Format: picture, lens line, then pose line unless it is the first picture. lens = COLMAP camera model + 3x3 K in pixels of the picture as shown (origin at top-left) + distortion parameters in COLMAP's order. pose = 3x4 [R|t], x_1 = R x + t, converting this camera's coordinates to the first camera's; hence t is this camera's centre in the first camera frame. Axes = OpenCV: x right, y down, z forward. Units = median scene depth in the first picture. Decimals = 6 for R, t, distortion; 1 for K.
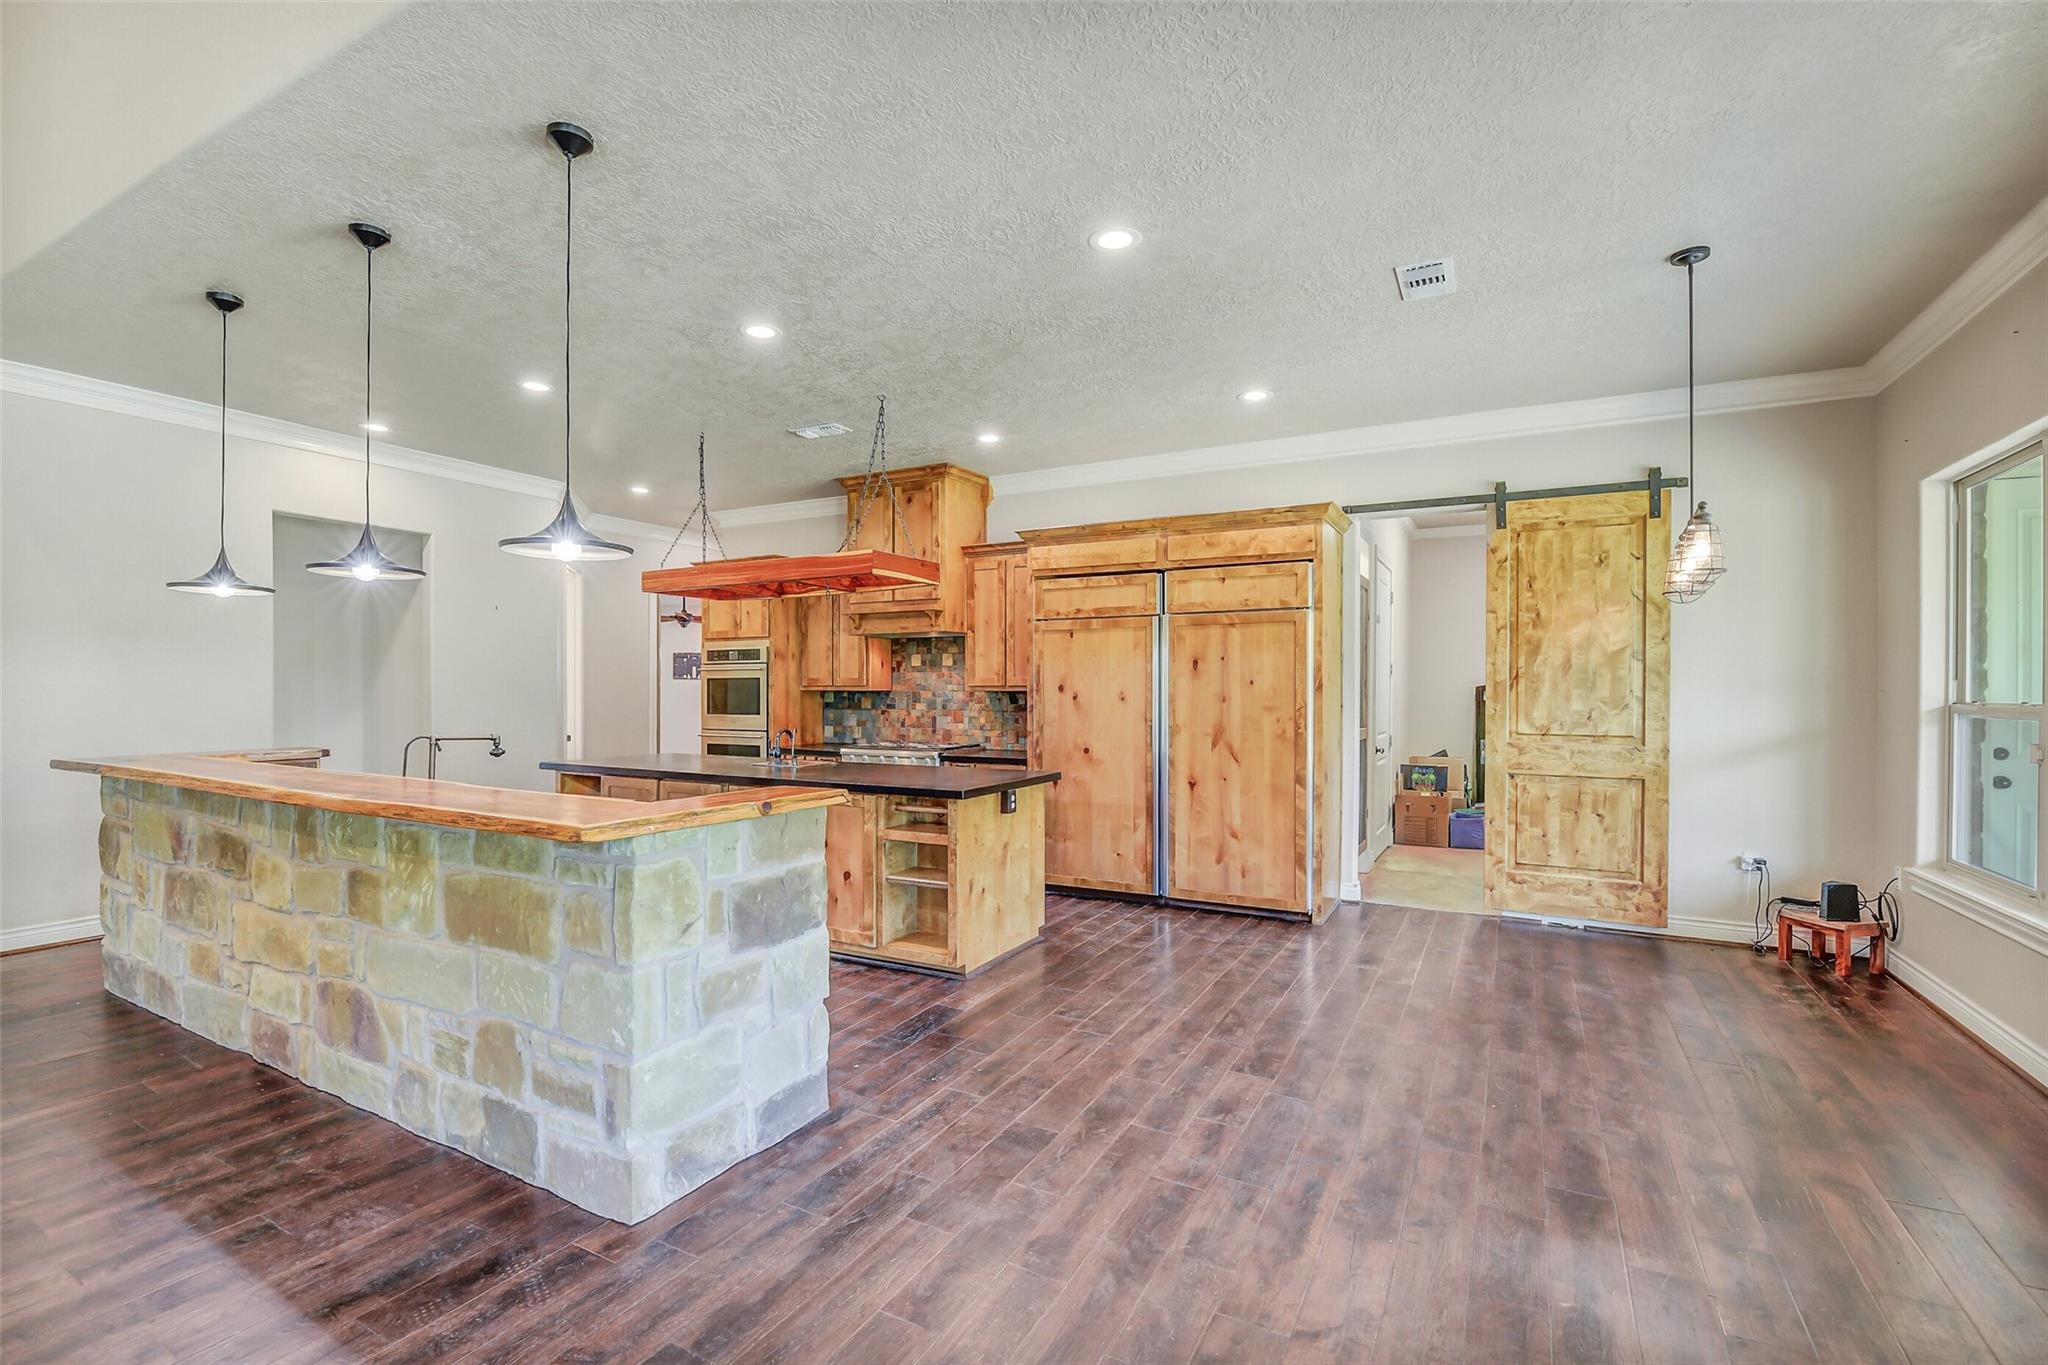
lens RADIAL K [[902.3, 0, 999.2], [0, 902.3, 689.6], [0, 0, 1]] dist [-0.004887, -0.007648]
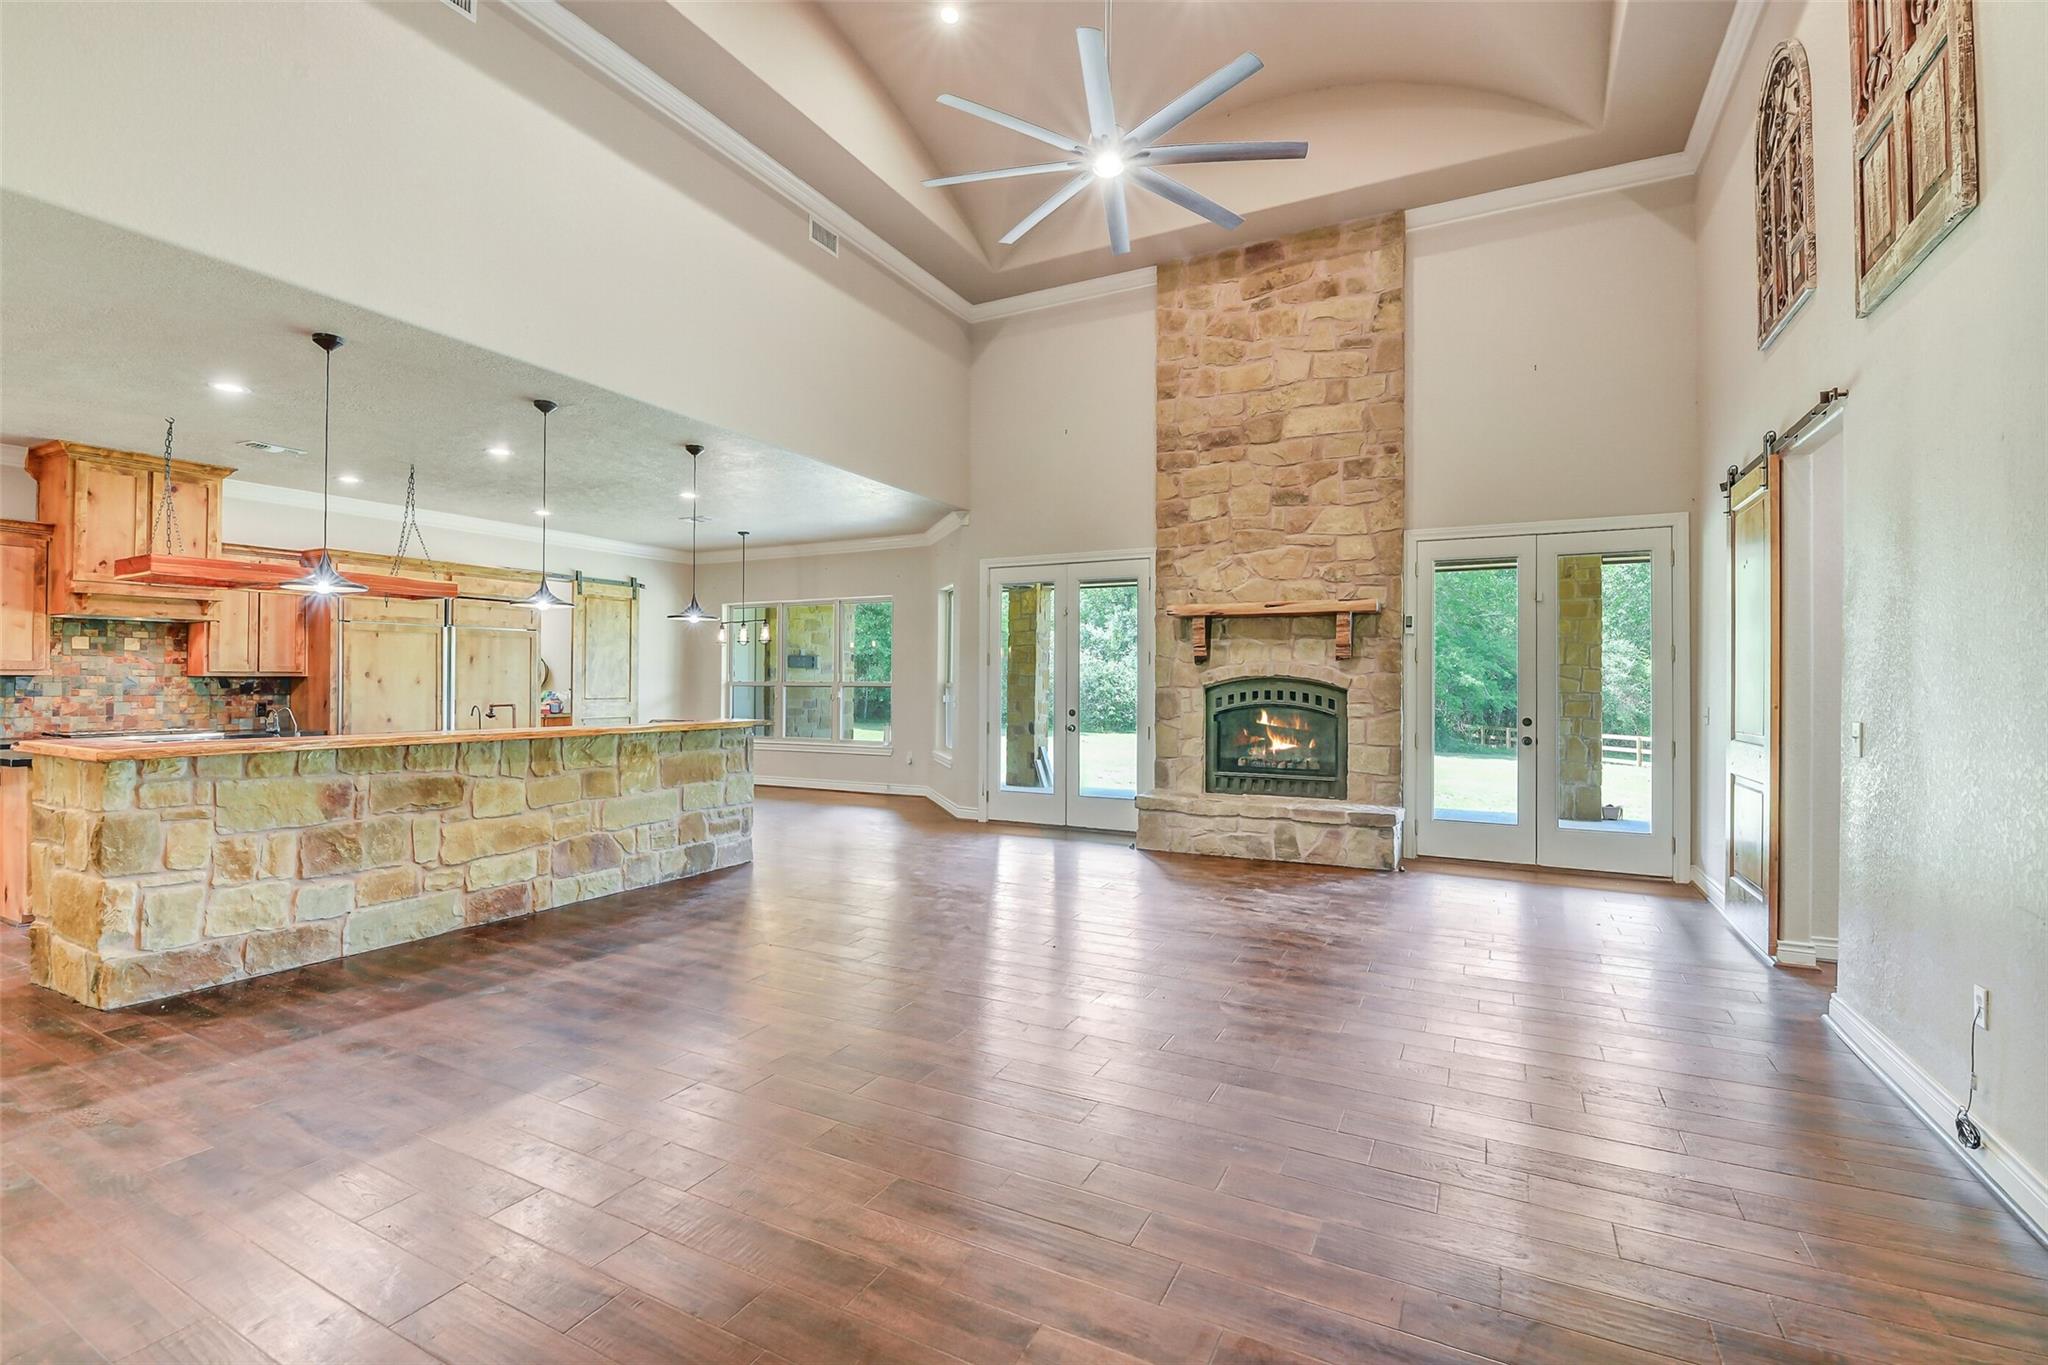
lens RADIAL K [[902.3, 0, 1030.3], [0, 902.3, 671.5], [0, 0, 1]] dist [-0.004887, -0.007648]
pose [[-0.037046, 0.008855, 0.999274, -1.476867], [-0.002828, 0.999956, -0.008965, 0.003610], [-0.999310, -0.003158, -0.037019, 0.089870]]
